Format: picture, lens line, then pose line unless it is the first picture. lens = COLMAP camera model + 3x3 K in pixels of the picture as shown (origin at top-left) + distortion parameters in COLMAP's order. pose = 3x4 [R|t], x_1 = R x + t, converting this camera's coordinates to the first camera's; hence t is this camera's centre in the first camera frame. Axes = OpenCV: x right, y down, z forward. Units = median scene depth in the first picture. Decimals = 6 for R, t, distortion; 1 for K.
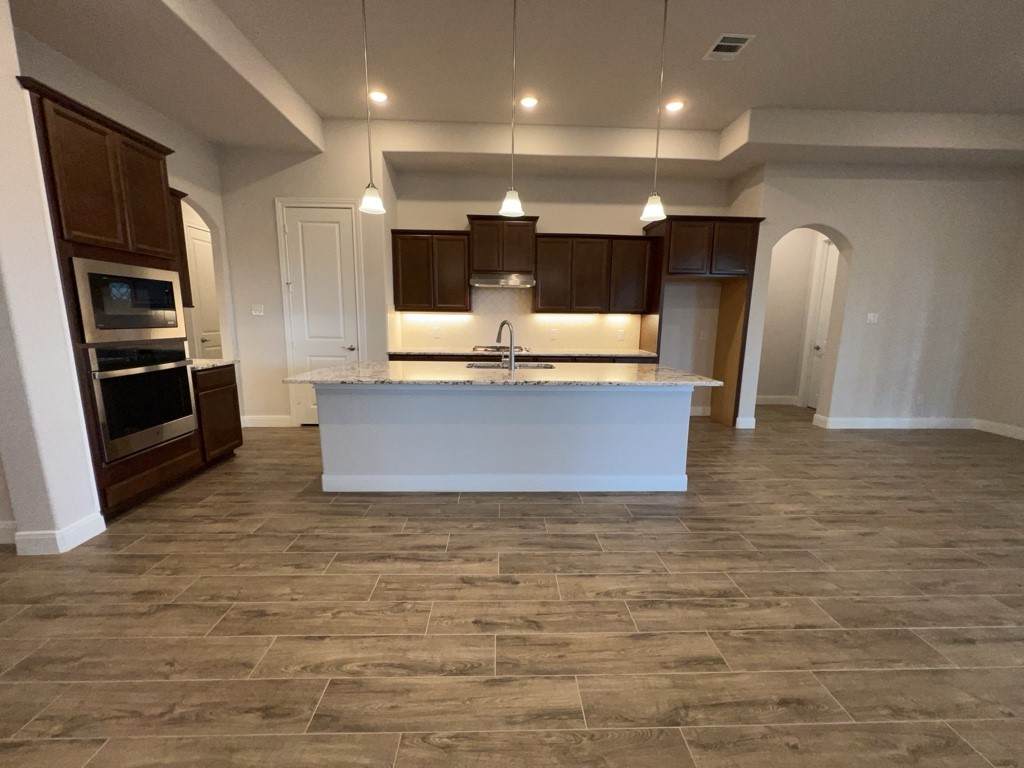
lens RADIAL K [[408.1, 0, 516.9], [0, 408.1, 385.7], [0, 0, 1]] dist [-0.002031, -0.000212]
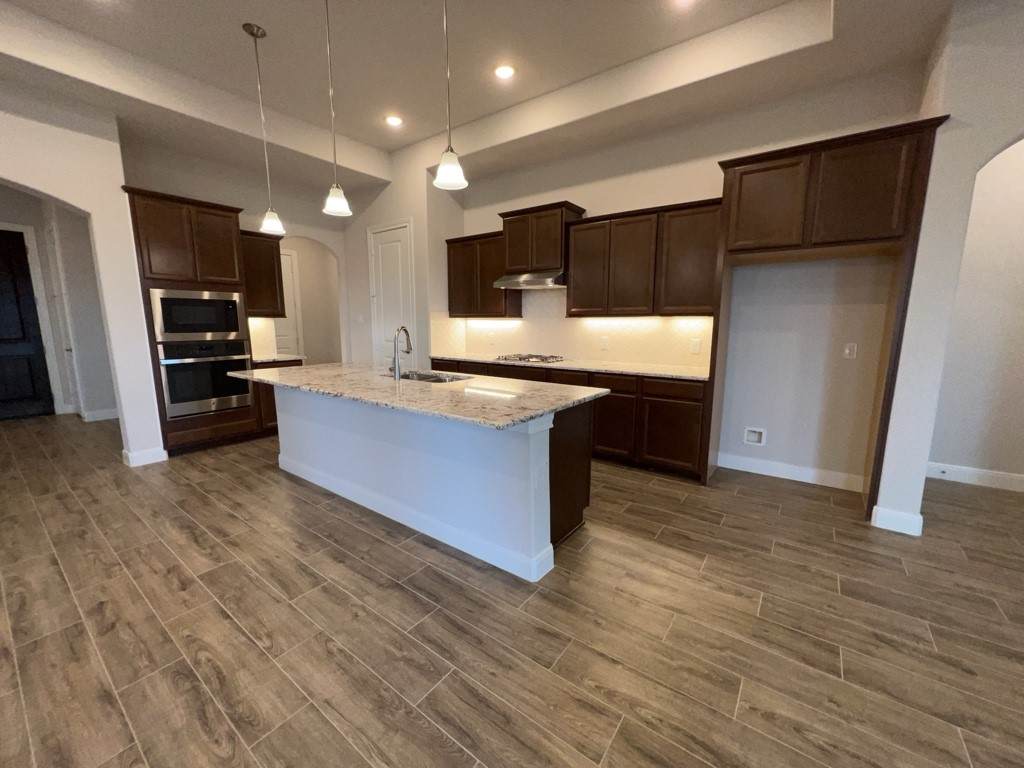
lens RADIAL K [[409.8, 0, 508.5], [0, 409.8, 384.4], [0, 0, 1]] dist [-0.000668, -0.000004]
pose [[0.780406, 0.083725, -0.619642, 0.942745], [-0.094321, 0.995418, 0.015706, -0.083723], [0.618118, 0.046189, 0.784727, 0.538035]]
